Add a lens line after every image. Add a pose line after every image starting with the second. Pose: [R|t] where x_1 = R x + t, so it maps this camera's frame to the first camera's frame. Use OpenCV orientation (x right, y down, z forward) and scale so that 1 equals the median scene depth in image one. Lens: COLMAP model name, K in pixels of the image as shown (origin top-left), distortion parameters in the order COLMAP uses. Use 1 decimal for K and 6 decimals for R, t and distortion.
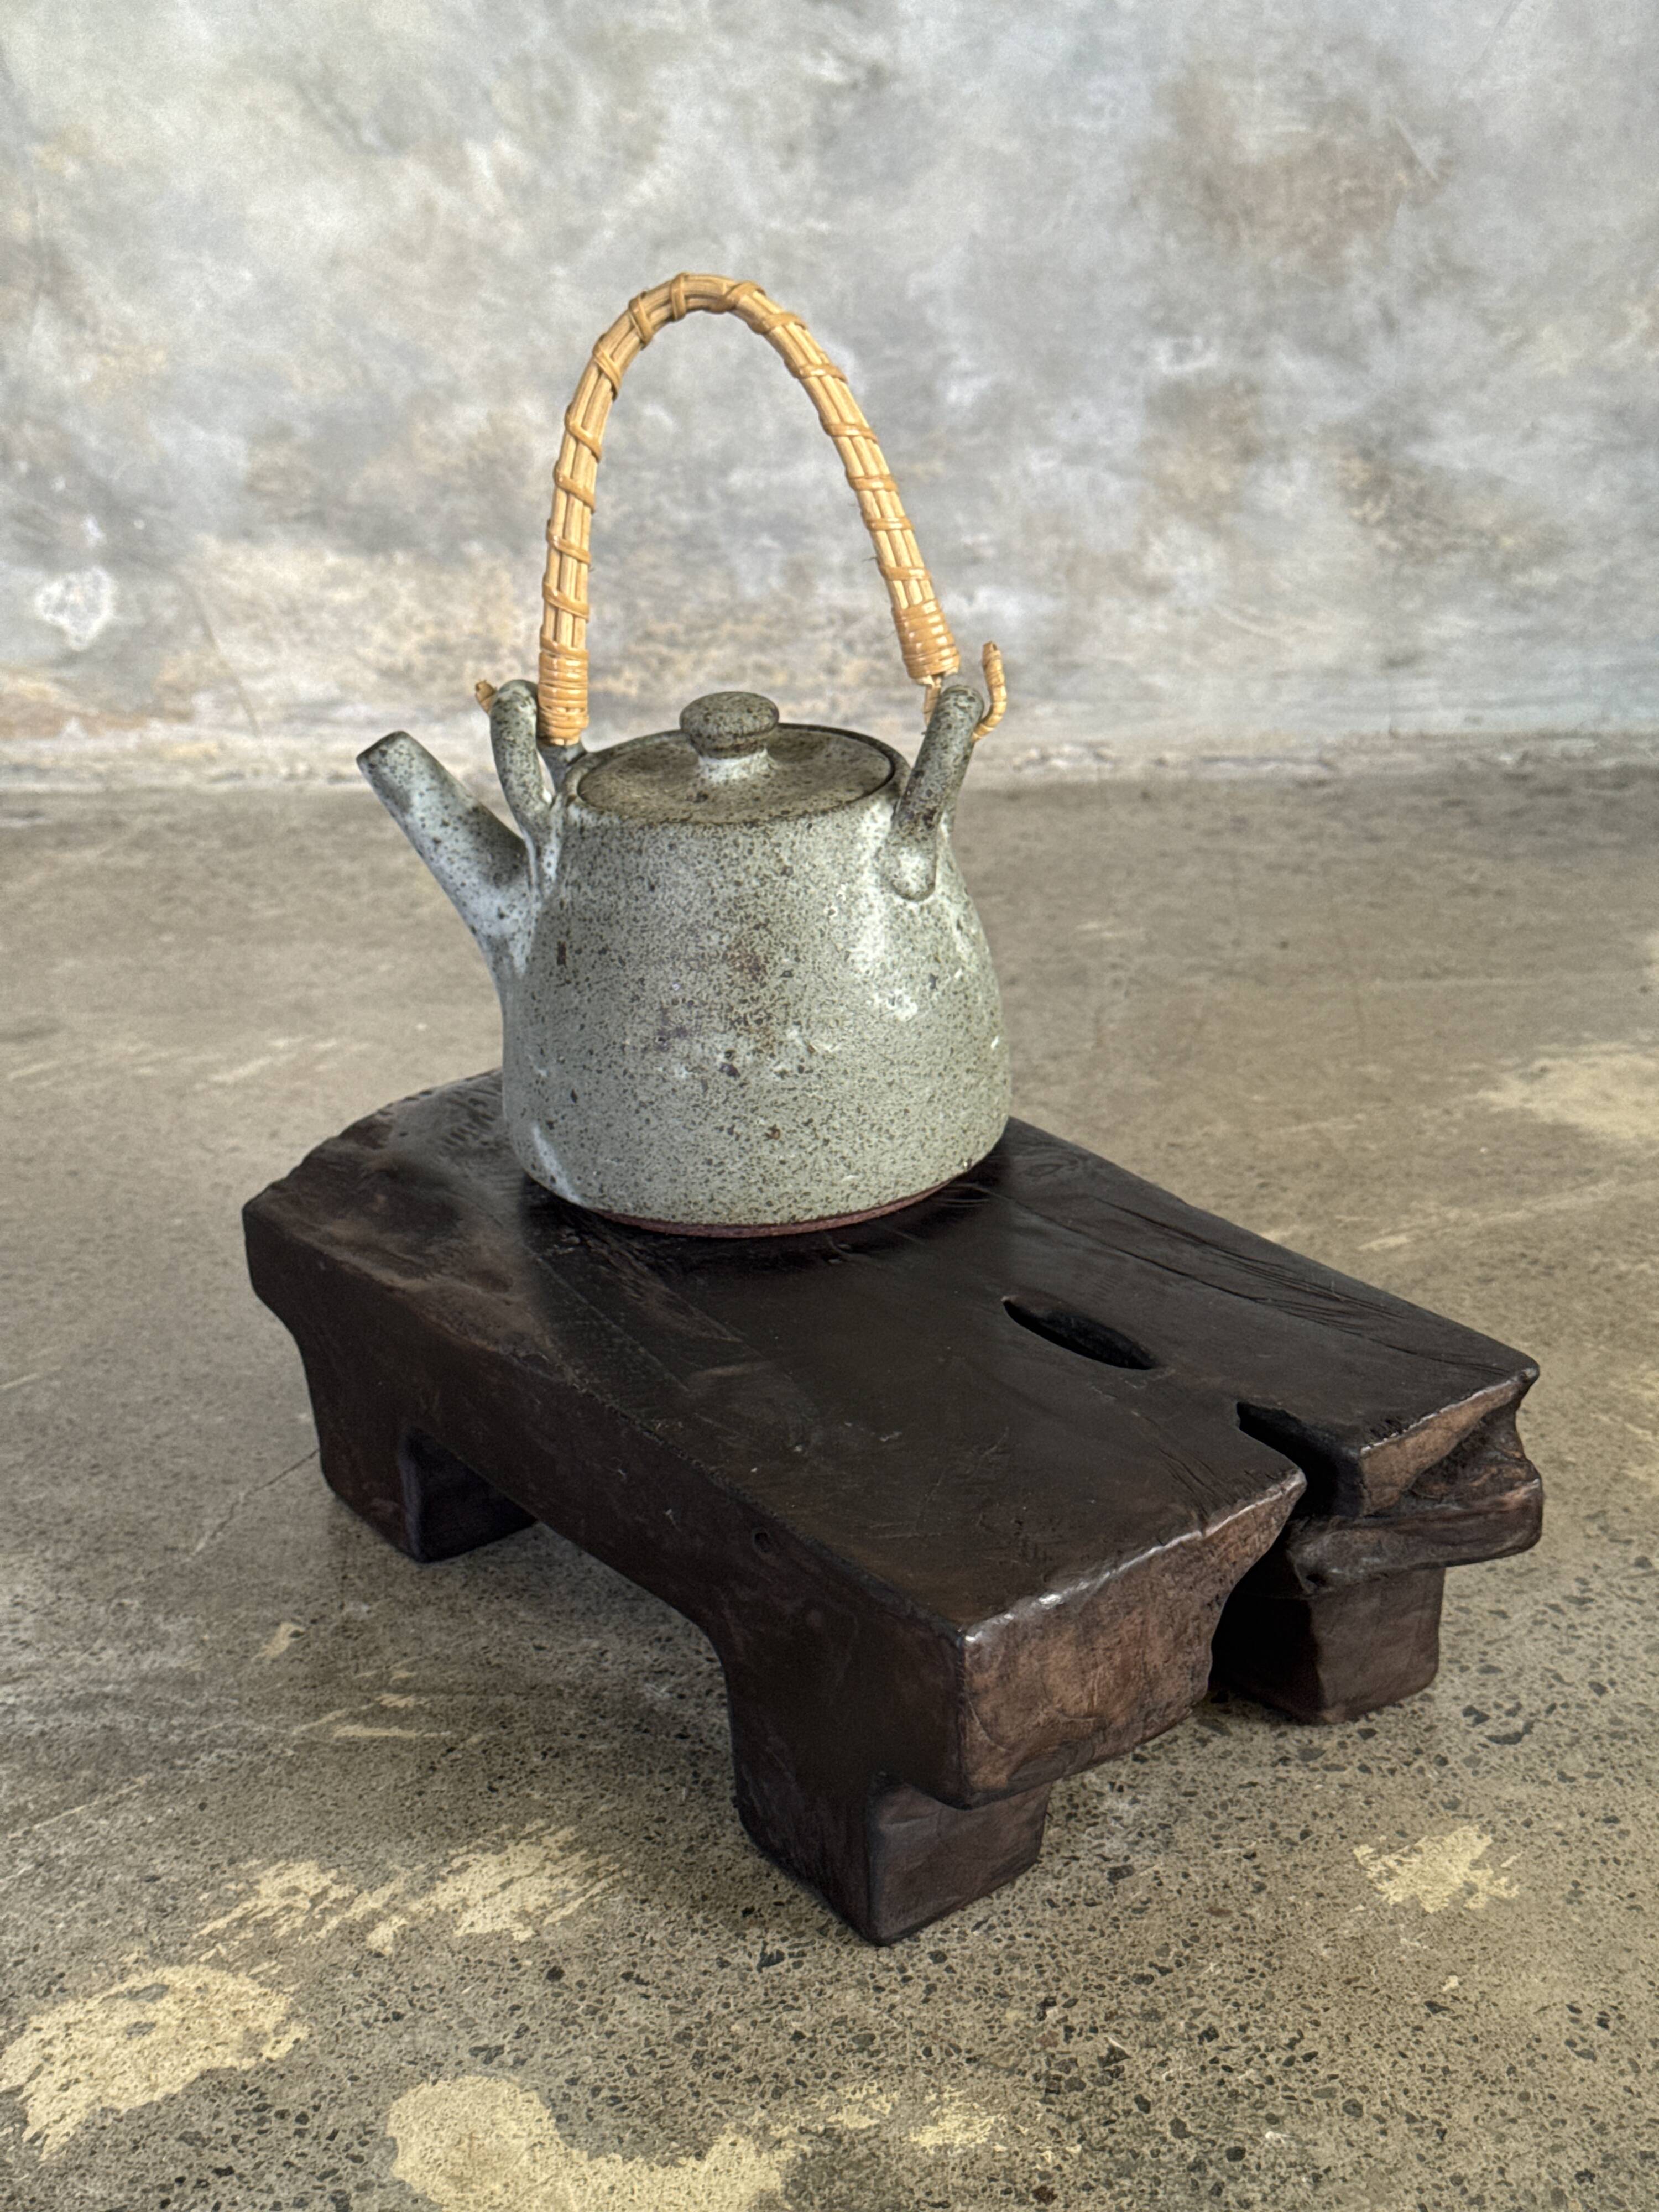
lens RADIAL K [[3085.6, 0, 831.7], [0, 3085.6, 1117.0], [0, 0, 1]] dist [0.115544, 0.000000]
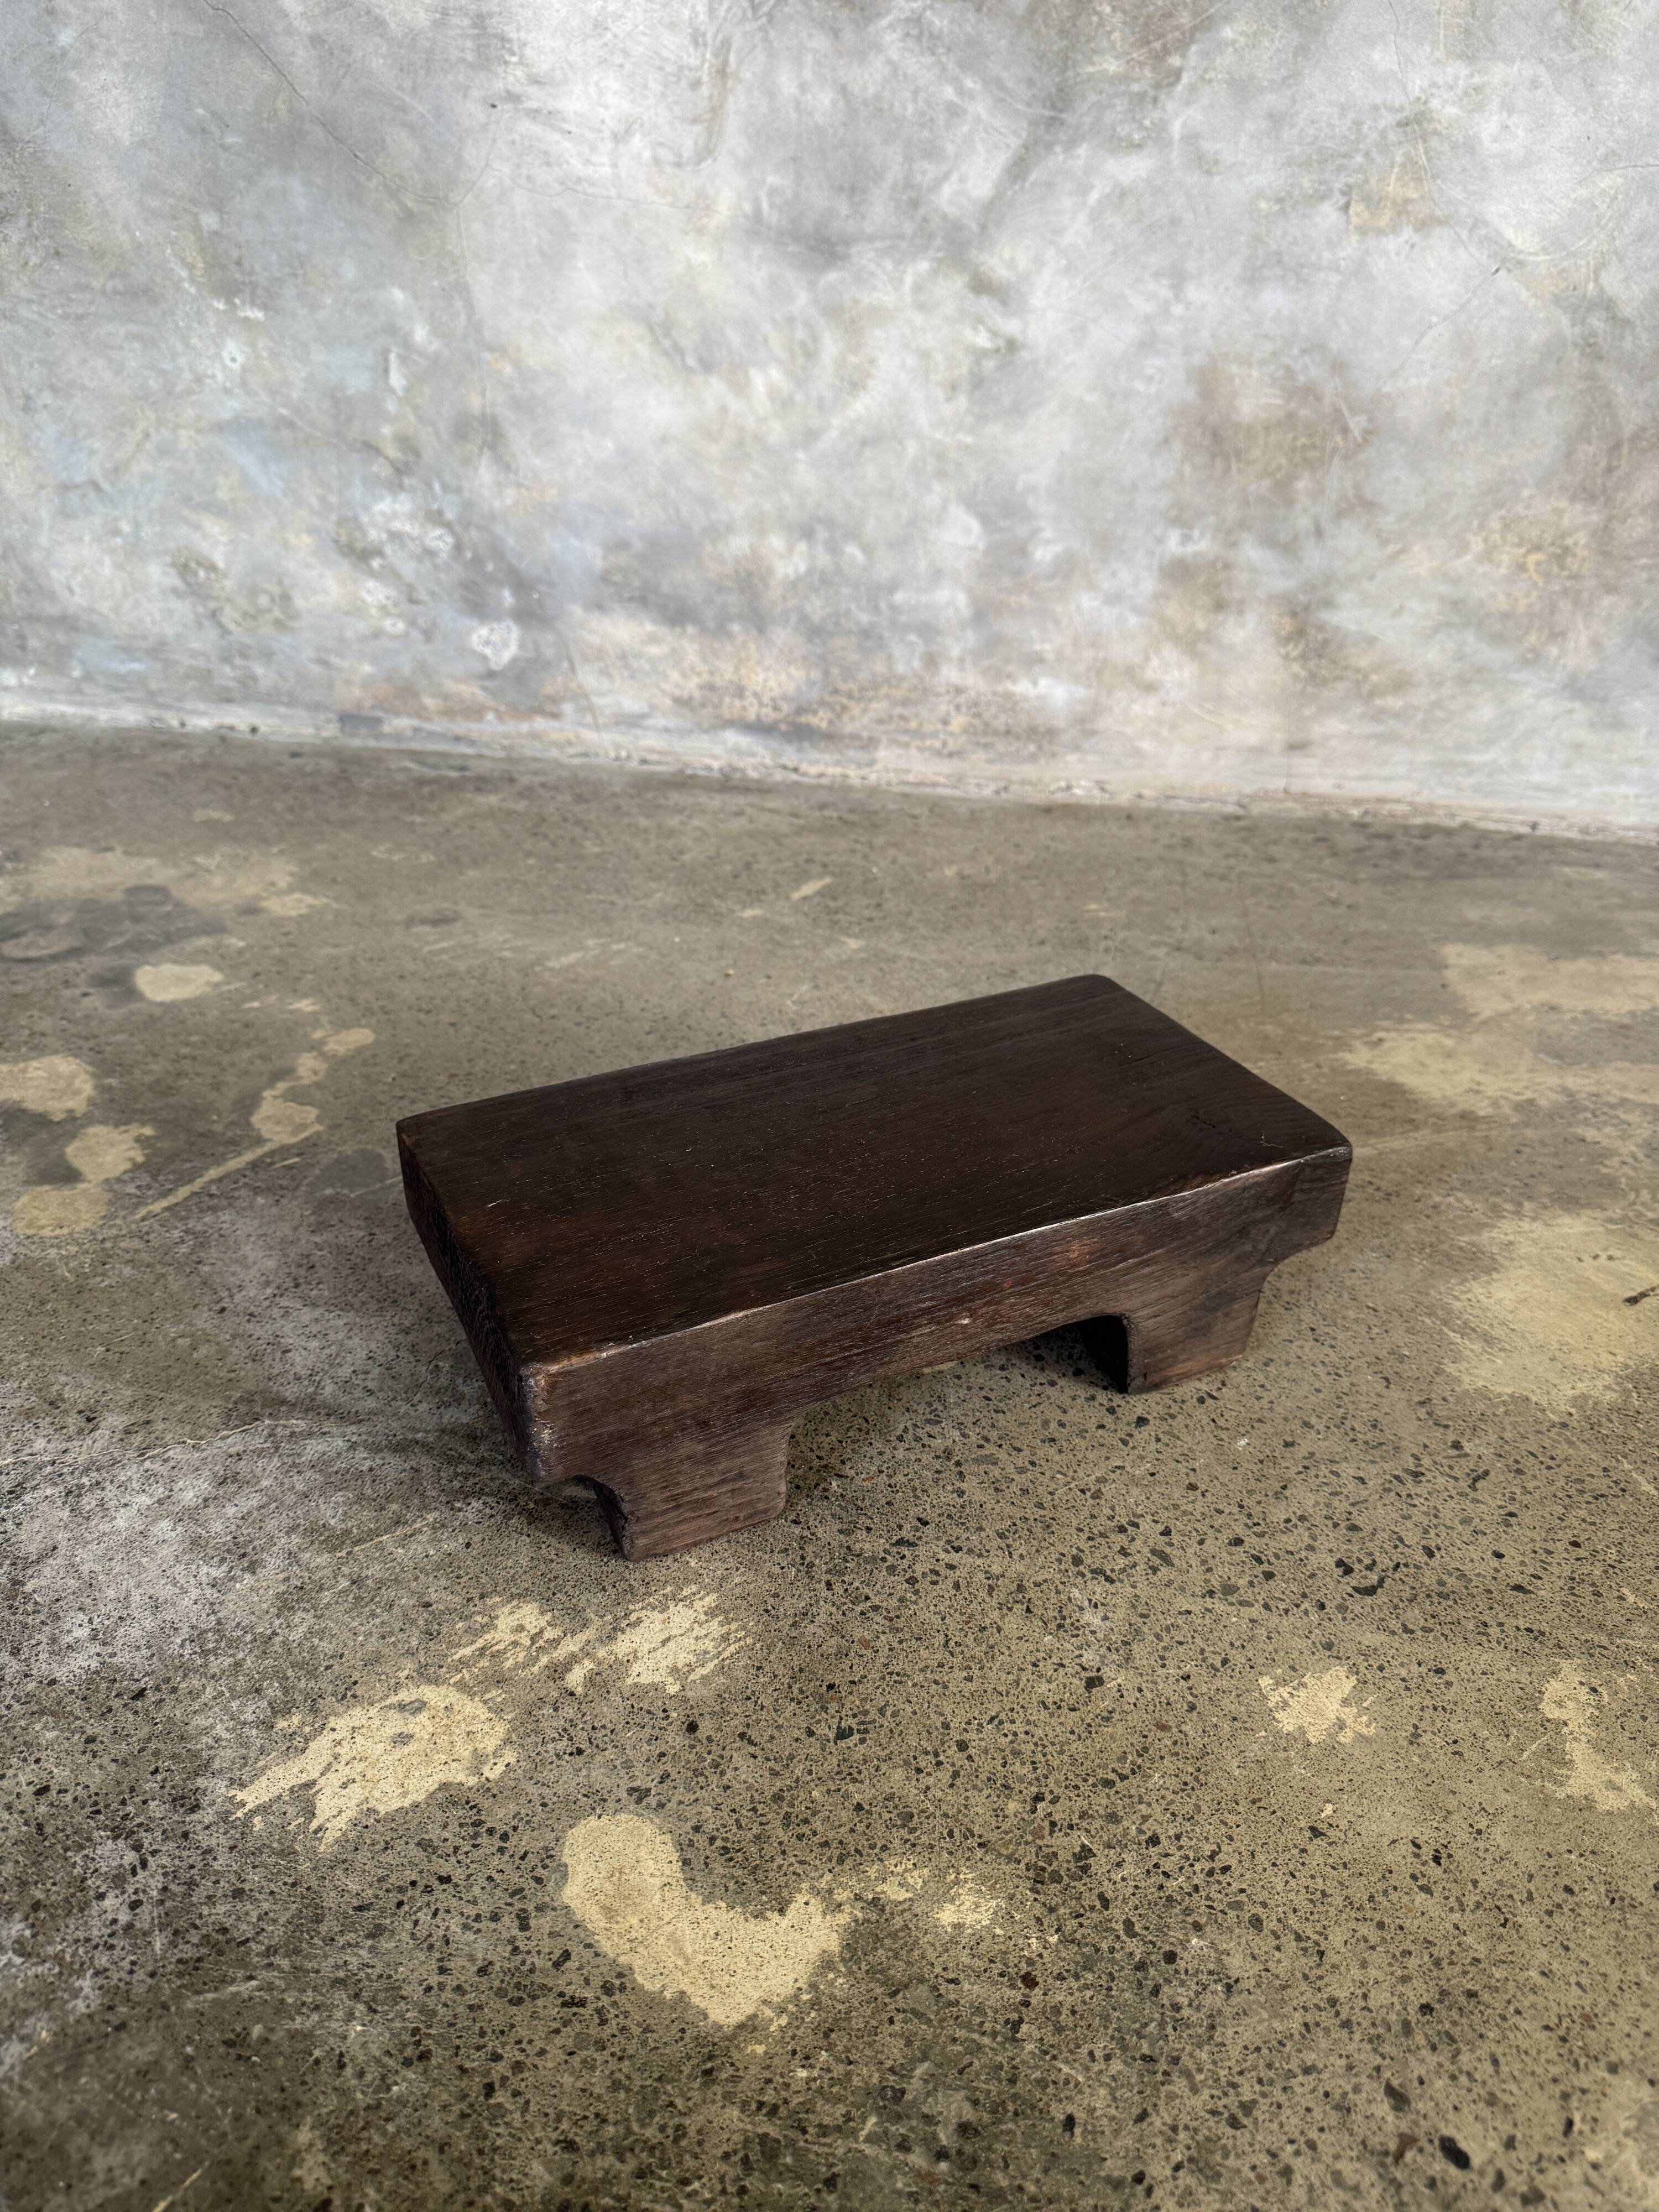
lens RADIAL K [[1567.7, 0, 835.7], [0, 1567.7, 1109.4], [0, 0, 1]] dist [0.034950, -0.077419]
pose [[0.995210, 0.092054, -0.032916, -0.022045], [-0.086882, 0.987180, 0.133895, -0.089686], [0.044820, -0.130394, 0.990449, 0.279347]]
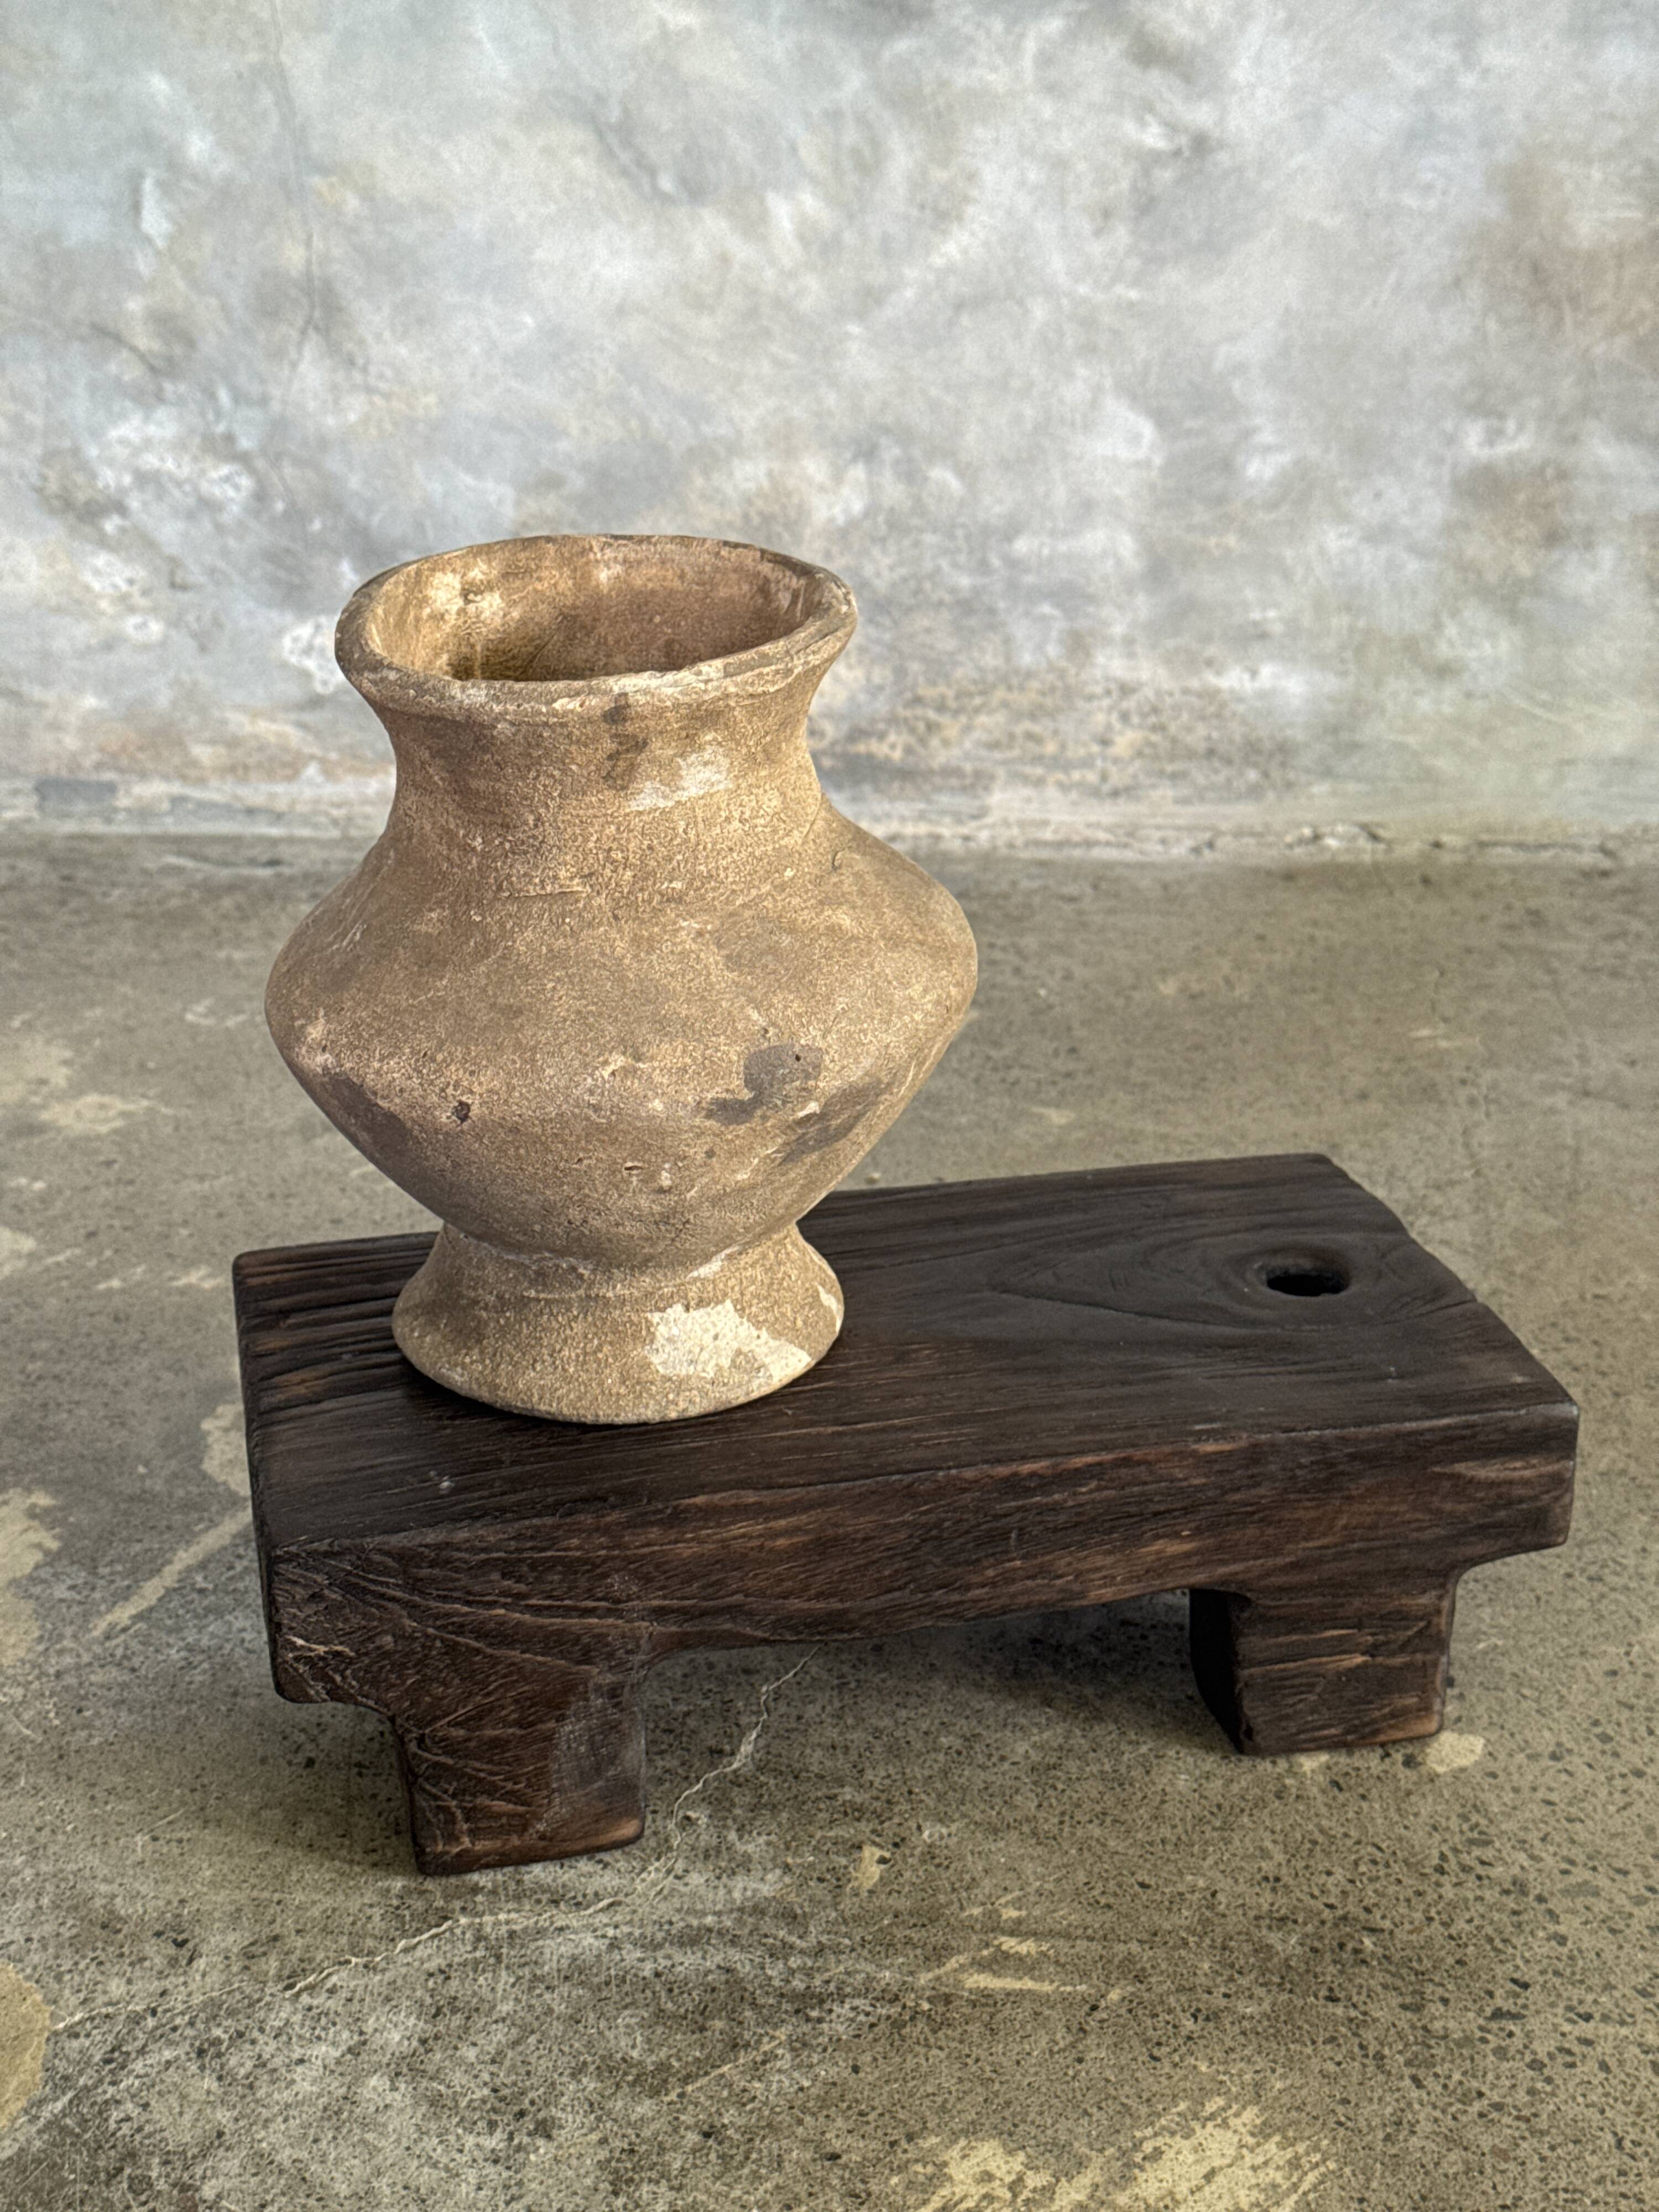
lens RADIAL K [[3085.6, 0, 828.5], [0, 3085.6, 1106.3], [0, 0, 1]] dist [0.115544, 0.000000]
pose [[0.998579, 0.026108, 0.046452, -0.244459], [-0.027102, 0.999414, 0.020897, -0.088557], [-0.045879, -0.022126, 0.998702, 0.043899]]
